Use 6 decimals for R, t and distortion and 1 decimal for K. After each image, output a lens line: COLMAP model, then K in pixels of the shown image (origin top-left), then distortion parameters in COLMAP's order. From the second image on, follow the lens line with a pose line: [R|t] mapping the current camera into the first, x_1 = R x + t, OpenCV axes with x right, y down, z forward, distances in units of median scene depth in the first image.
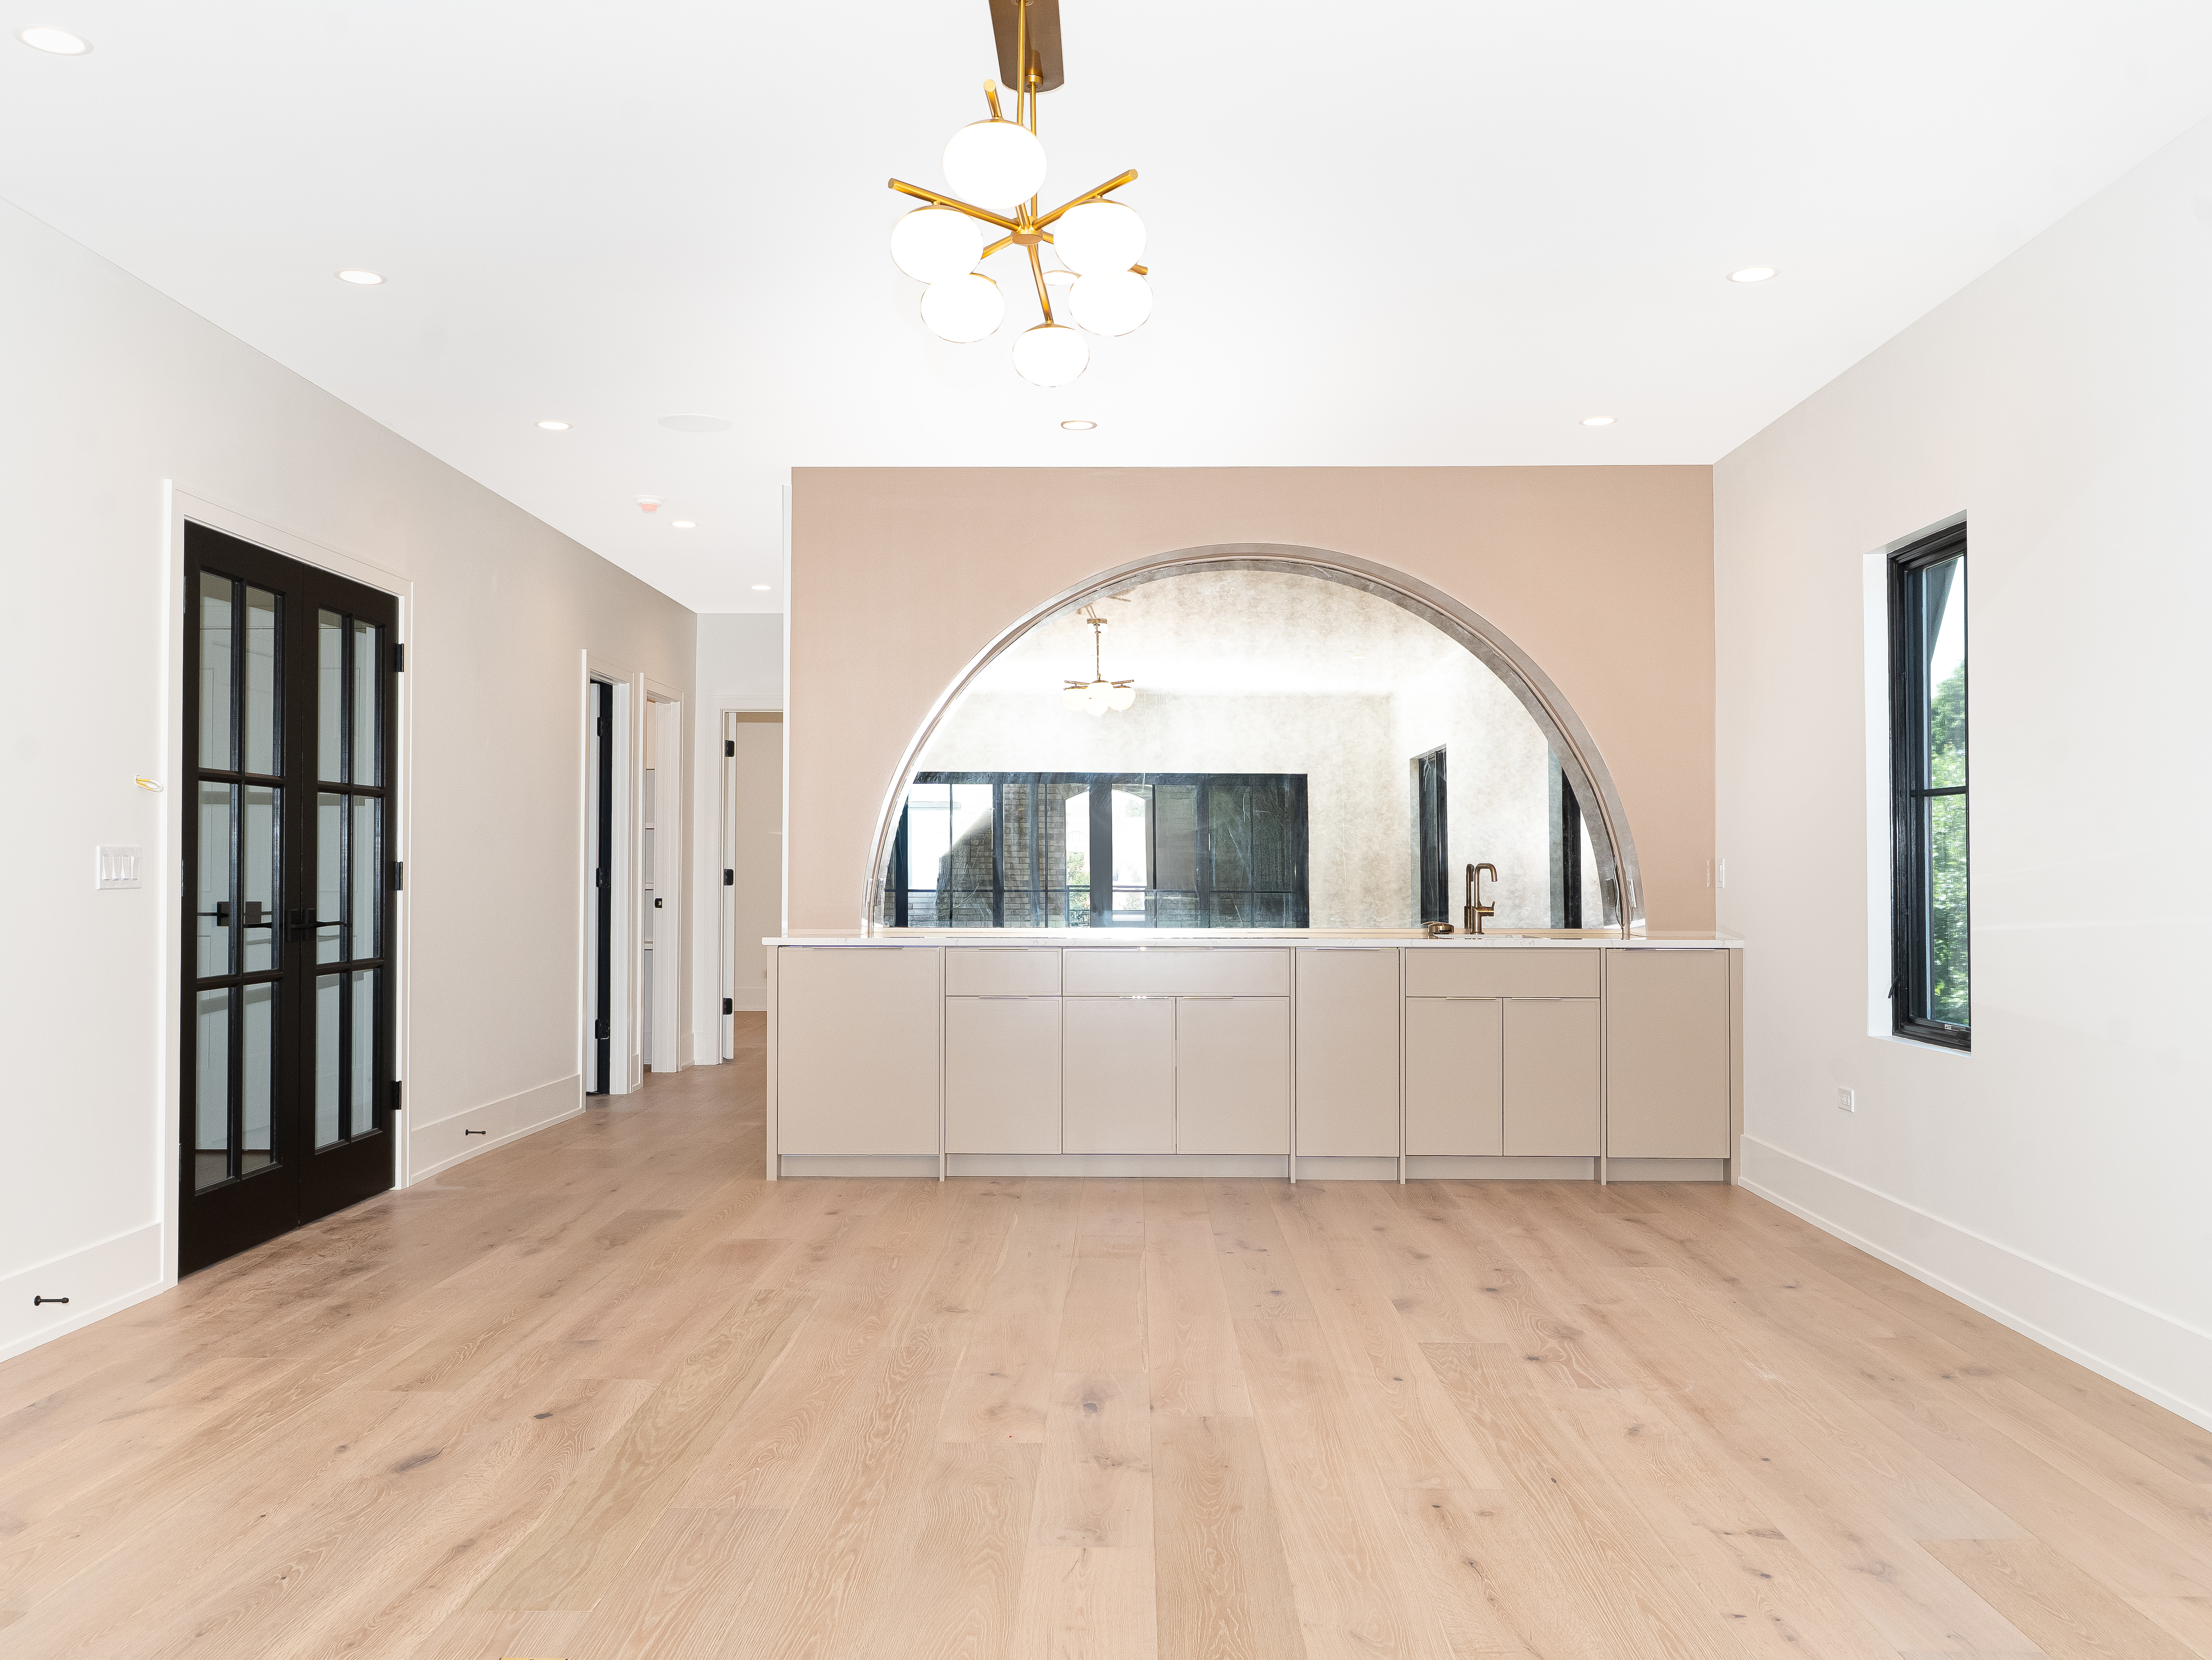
lens RADIAL K [[1840.0, 0, 1116.8], [0, 1840.0, 828.5], [0, 0, 1]] dist [-0.005186, 0.003402]
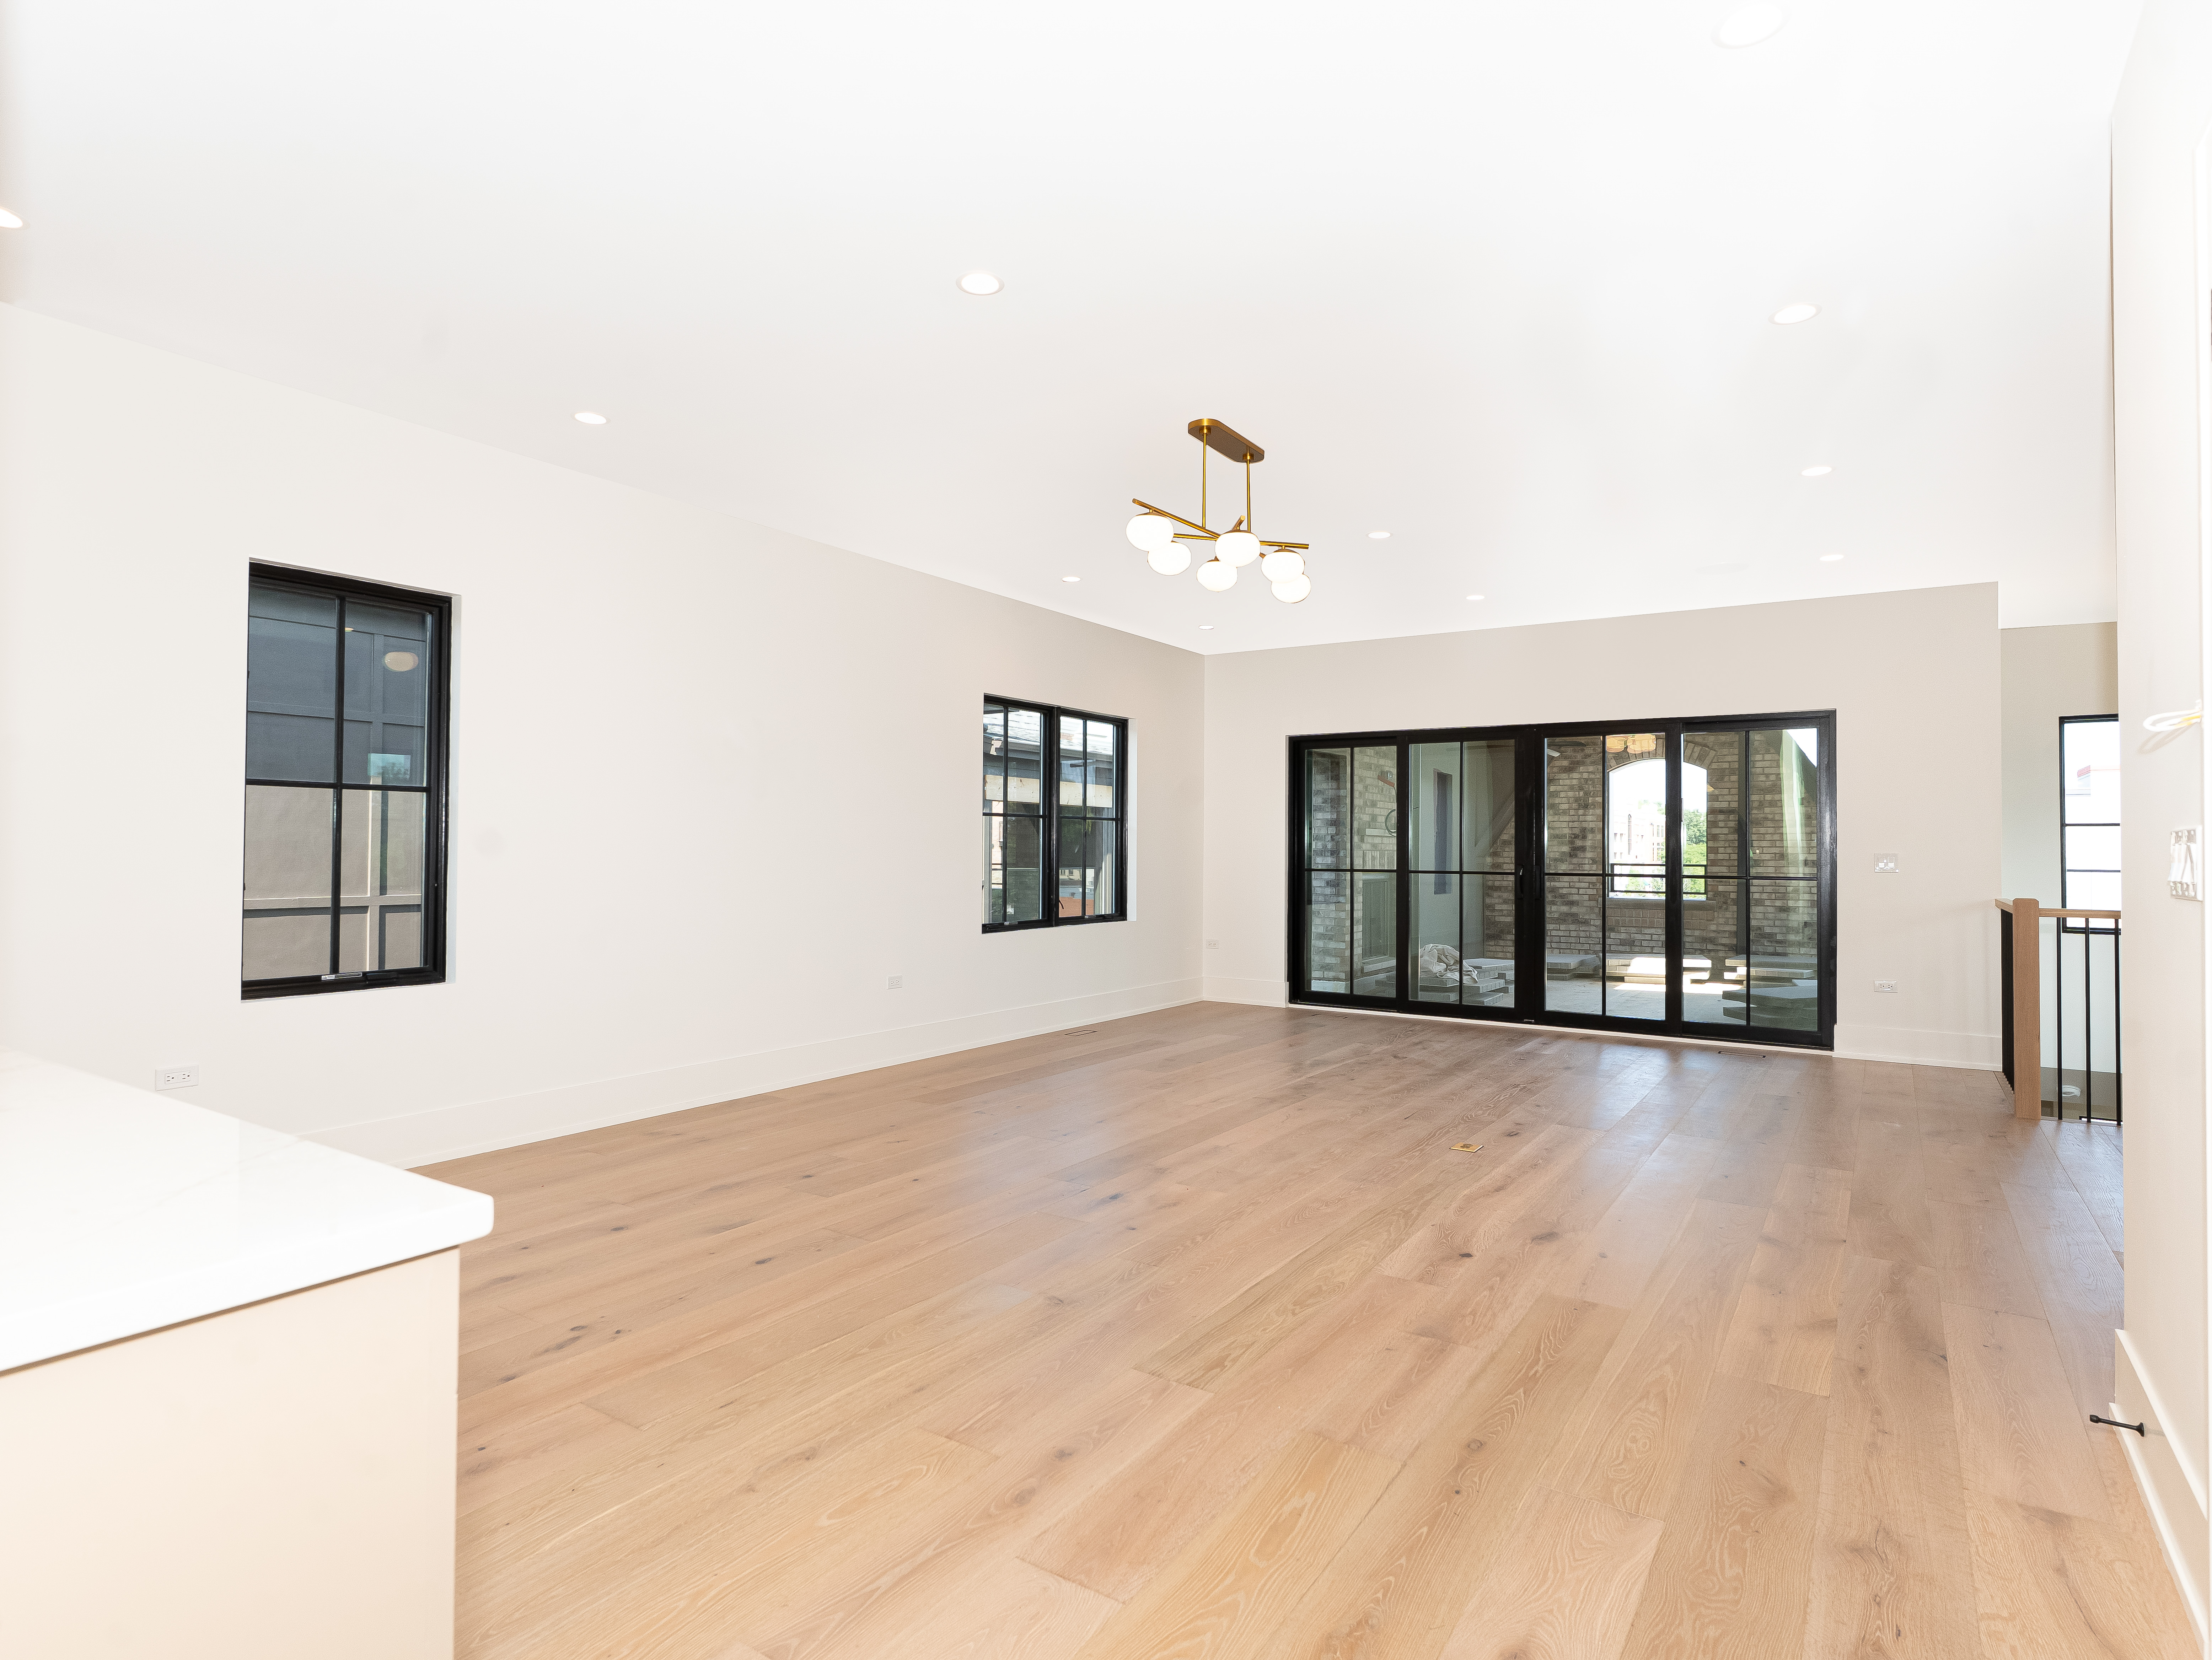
lens RADIAL K [[1187.3, 0, 1086.3], [0, 1187.3, 830.0], [0, 0, 1]] dist [-0.005864, 0.000802]
pose [[-0.831520, 0.003441, 0.555484, -0.497652], [-0.017481, 0.999323, -0.032359, 0.031155], [-0.555219, -0.036617, -0.830898, 1.665797]]
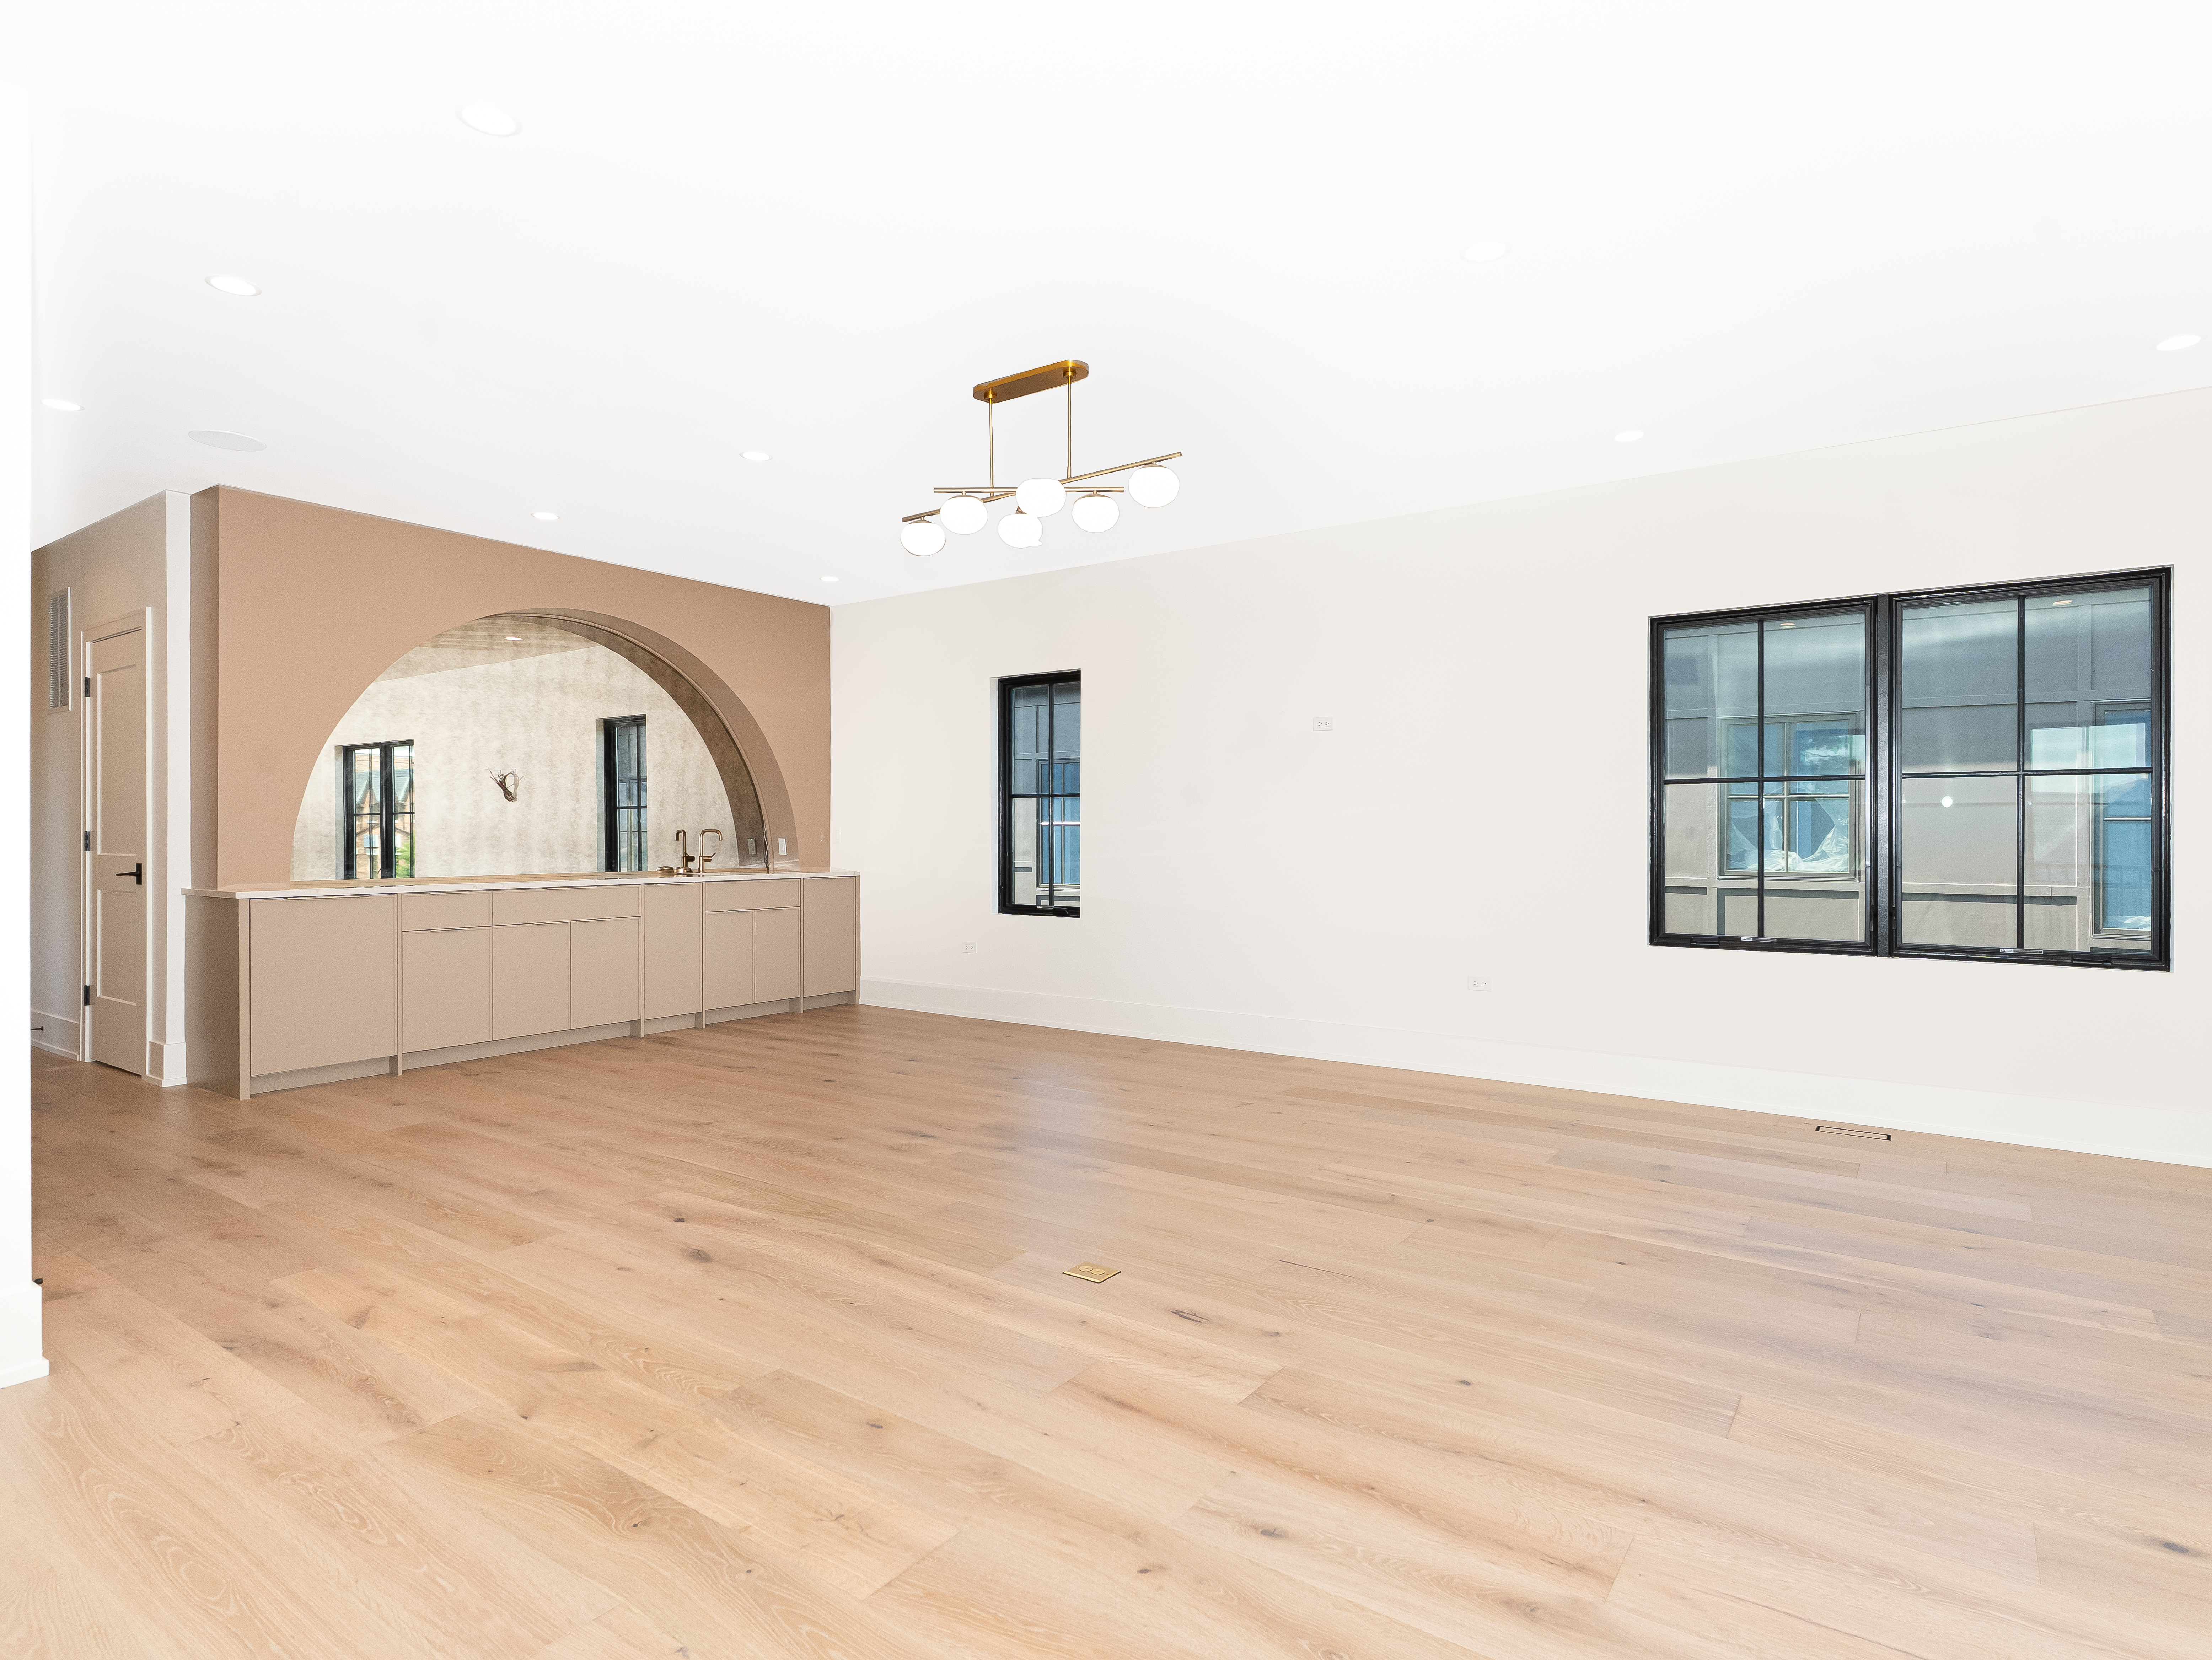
lens RADIAL K [[1187.3, 0, 1104.0], [0, 1187.3, 840.6], [0, 0, 1]] dist [-0.005864, 0.000802]
pose [[0.570930, -0.007925, 0.820961, -0.763334], [-0.016353, 0.999645, 0.021022, 0.002284], [-0.820836, -0.025428, 0.570598, 0.190730]]
